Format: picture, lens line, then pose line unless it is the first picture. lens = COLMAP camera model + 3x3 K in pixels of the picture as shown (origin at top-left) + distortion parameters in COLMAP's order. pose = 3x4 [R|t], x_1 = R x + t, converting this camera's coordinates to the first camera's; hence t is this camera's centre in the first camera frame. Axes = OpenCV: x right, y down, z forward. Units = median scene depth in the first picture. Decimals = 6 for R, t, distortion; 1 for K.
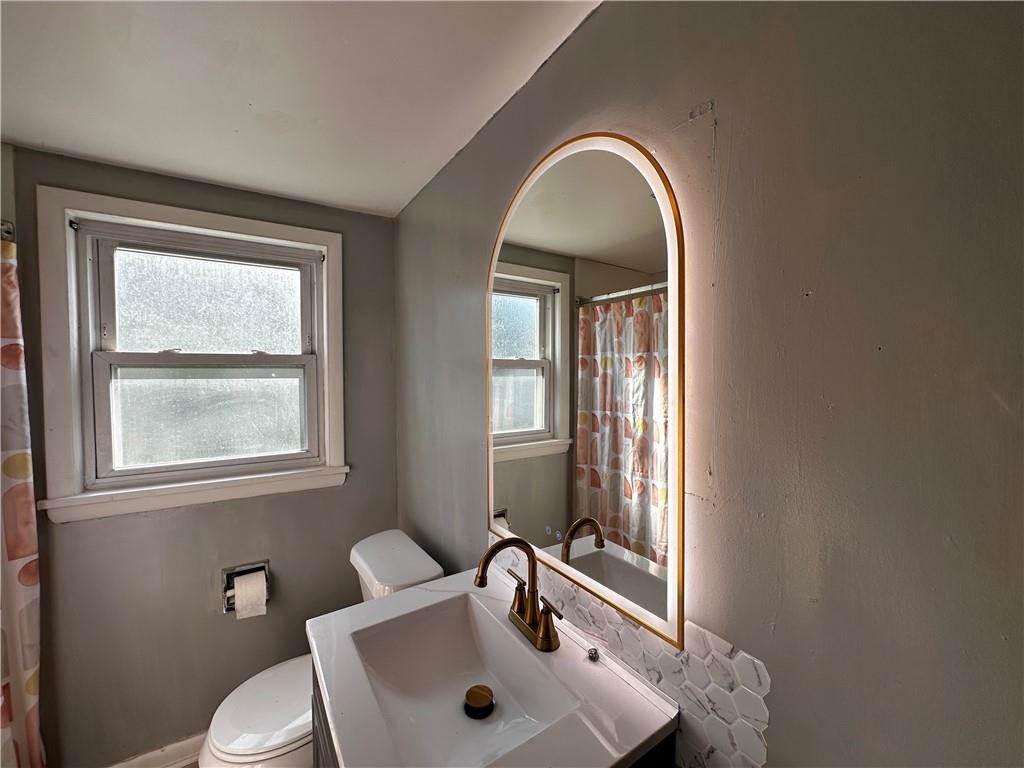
lens RADIAL K [[409.7, 0, 511.6], [0, 409.7, 384.3], [0, 0, 1]] dist [-0.003064, 0.000492]
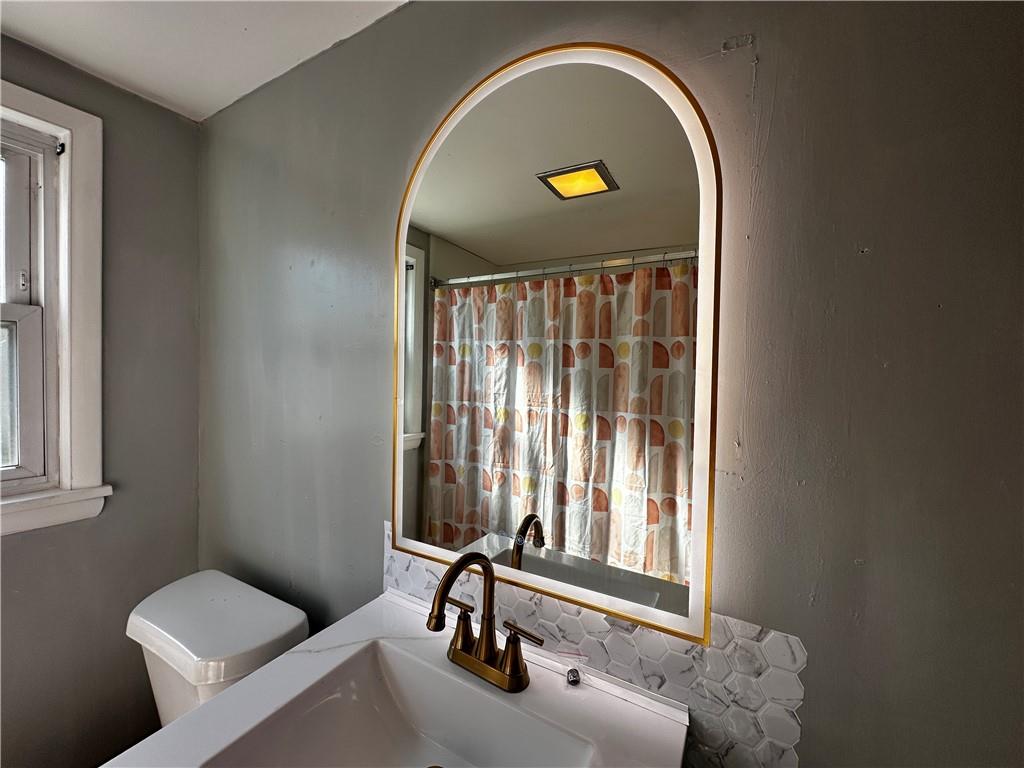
lens RADIAL K [[409.7, 0, 513.0], [0, 409.7, 384.3], [0, 0, 1]] dist [-0.003064, 0.000492]
pose [[0.889467, 0.013009, 0.456814, -0.131498], [-0.015150, 0.999885, 0.001024, 0.031284], [-0.456748, -0.007832, 0.889562, 0.144708]]
